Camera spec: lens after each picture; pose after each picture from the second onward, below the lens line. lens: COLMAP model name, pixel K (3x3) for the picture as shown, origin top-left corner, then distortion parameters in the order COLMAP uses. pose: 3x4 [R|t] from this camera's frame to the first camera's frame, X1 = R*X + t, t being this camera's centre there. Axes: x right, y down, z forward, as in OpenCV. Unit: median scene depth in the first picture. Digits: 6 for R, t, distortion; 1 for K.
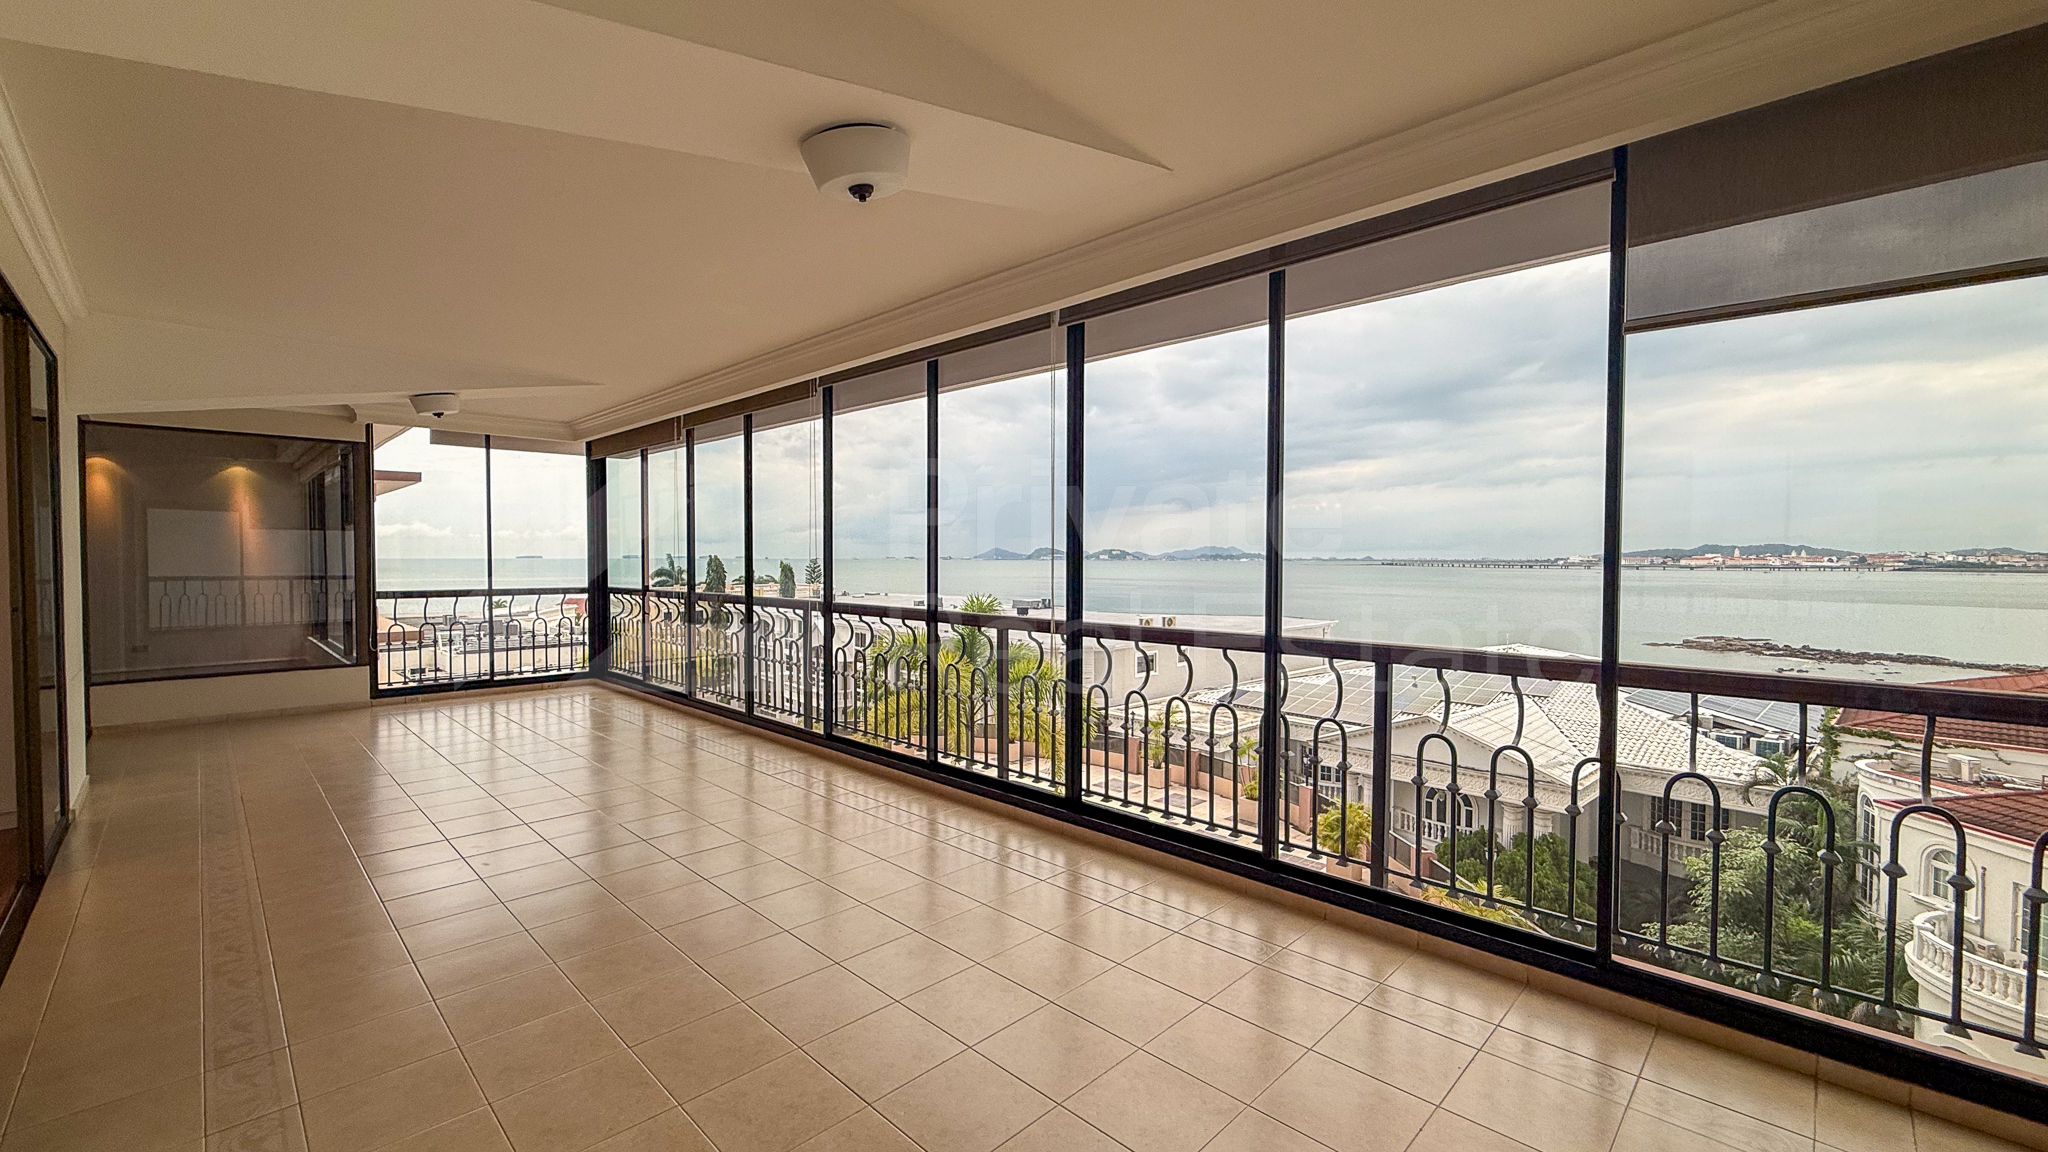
lens RADIAL K [[826.5, 0, 1017.1], [0, 826.5, 573.4], [0, 0, 1]] dist [0.007974, 0.000066]
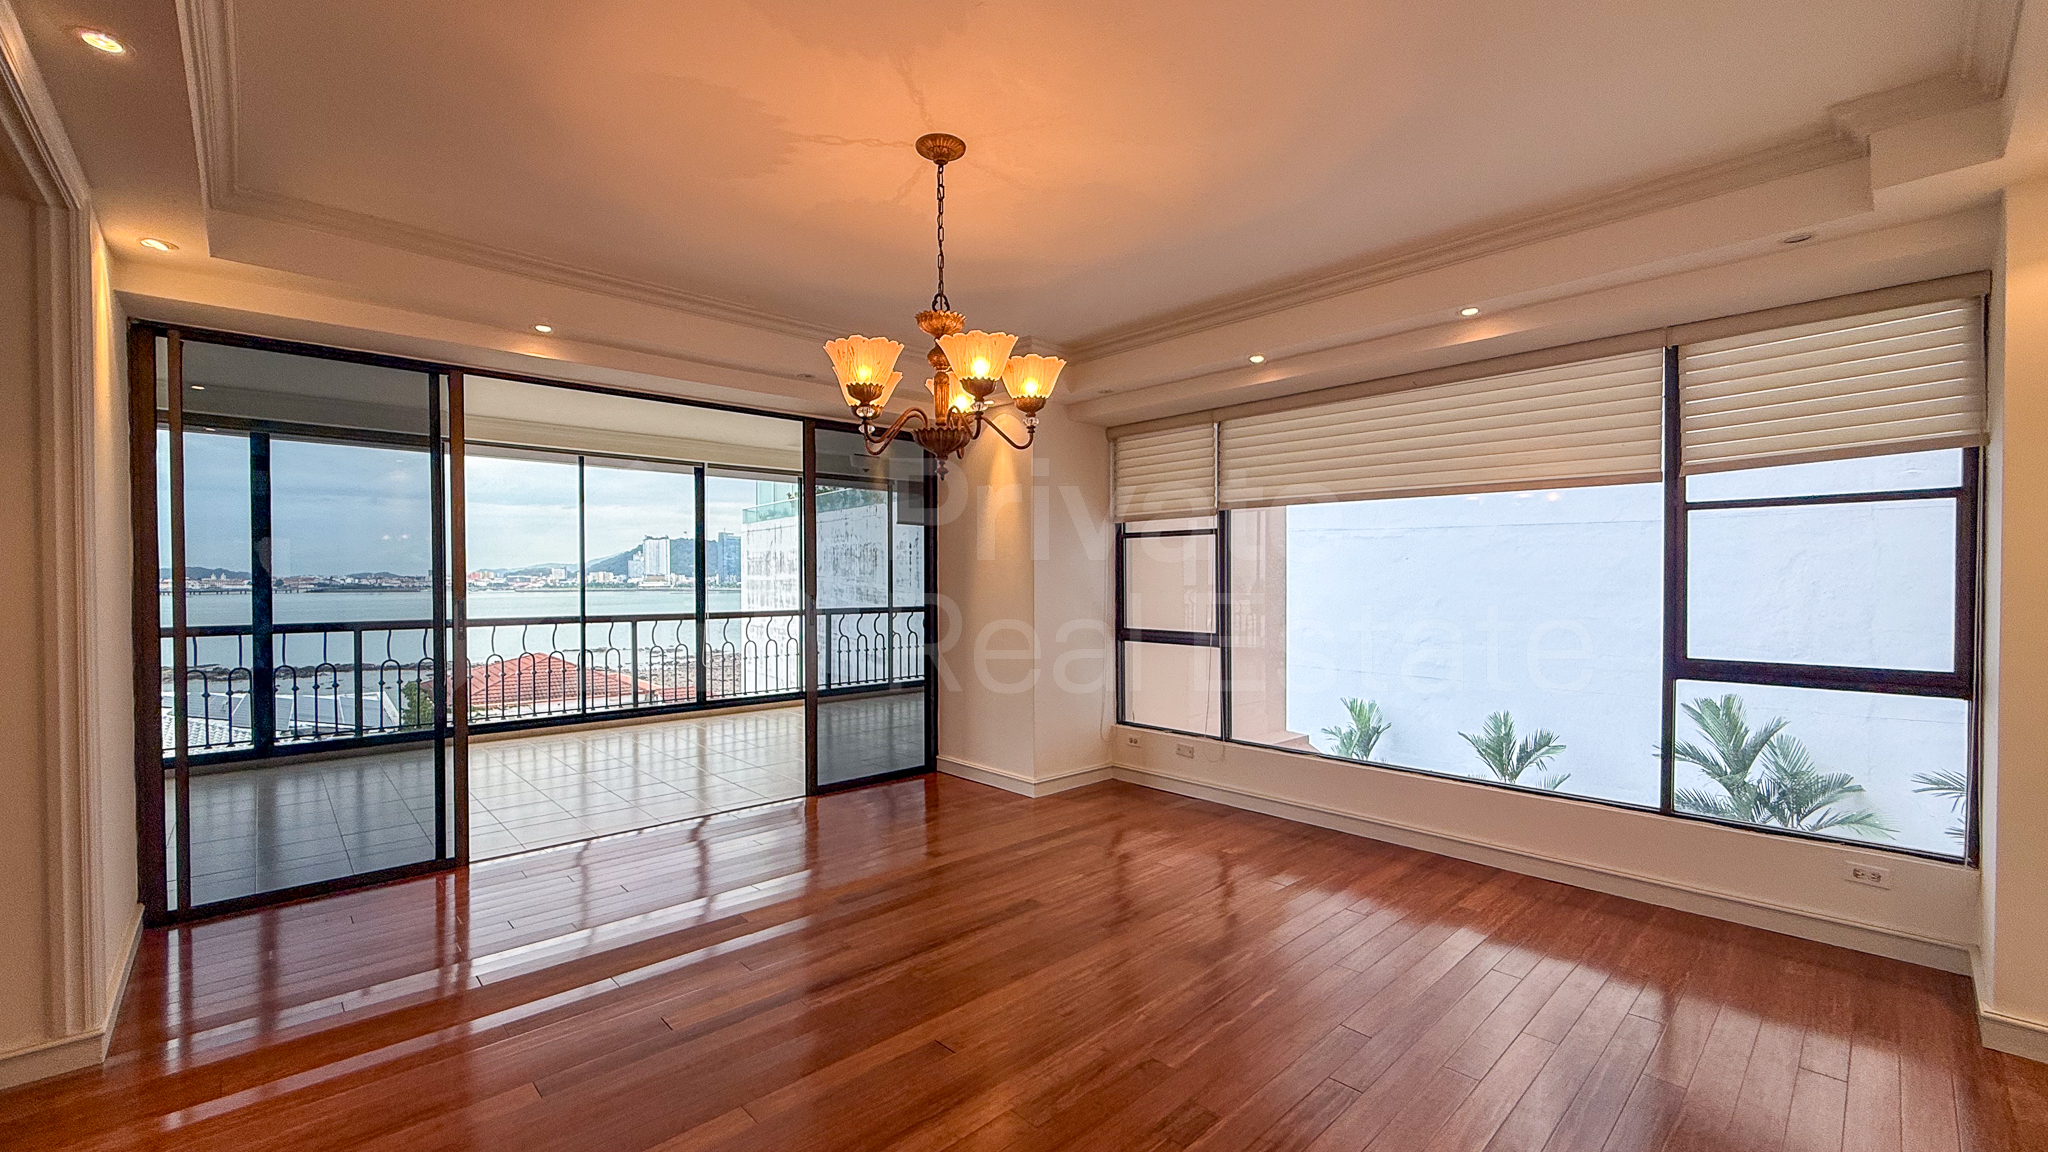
lens RADIAL K [[826.5, 0, 1014.2], [0, 826.5, 583.5], [0, 0, 1]] dist [0.007974, 0.000066]
pose [[0.042594, -0.008295, 0.999058, -0.273108], [0.024081, 0.999684, 0.007273, -0.001633], [-0.998802, 0.023749, 0.042781, 0.069044]]
